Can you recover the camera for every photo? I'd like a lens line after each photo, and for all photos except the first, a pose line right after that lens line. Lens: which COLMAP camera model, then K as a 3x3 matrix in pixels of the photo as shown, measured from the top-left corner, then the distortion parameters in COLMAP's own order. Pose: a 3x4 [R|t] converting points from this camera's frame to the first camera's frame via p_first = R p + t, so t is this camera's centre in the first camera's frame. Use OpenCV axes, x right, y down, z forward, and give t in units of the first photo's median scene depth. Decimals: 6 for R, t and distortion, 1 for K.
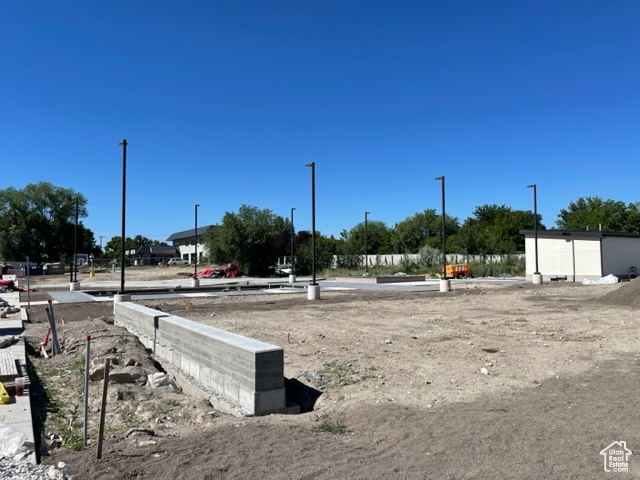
lens RADIAL K [[480.2, 0, 320.0], [0, 480.2, 240.0], [0, 0, 1]] dist [0.076420, -0.097925]
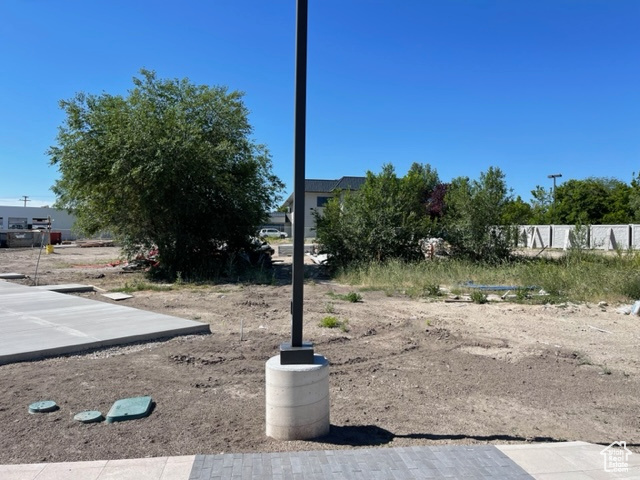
lens RADIAL K [[480.2, 0, 320.0], [0, 480.2, 240.0], [0, 0, 1]] dist [0.076420, -0.097925]
pose [[0.912269, 0.020127, -0.409097, 0.256852], [0.001693, 0.998598, 0.052904, 0.066487], [0.409589, -0.048955, 0.910956, 1.674763]]
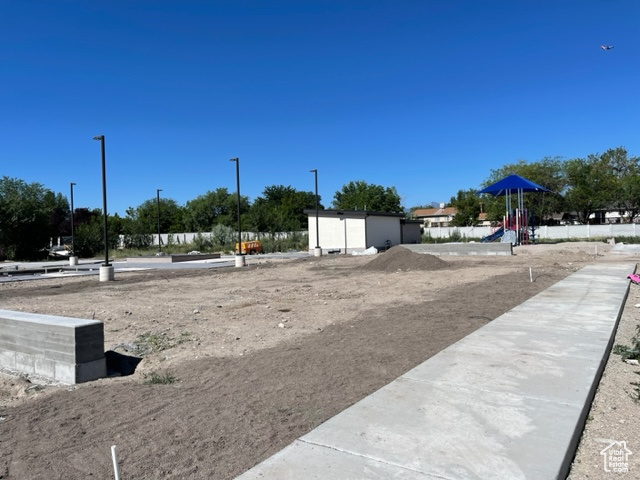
lens RADIAL K [[480.2, 0, 320.0], [0, 480.2, 240.0], [0, 0, 1]] dist [0.076420, -0.097925]
pose [[0.910247, -0.019295, 0.413617, -0.022042], [0.000746, 0.998988, 0.044961, -0.000265], [-0.414066, -0.040617, 0.909340, -0.042938]]
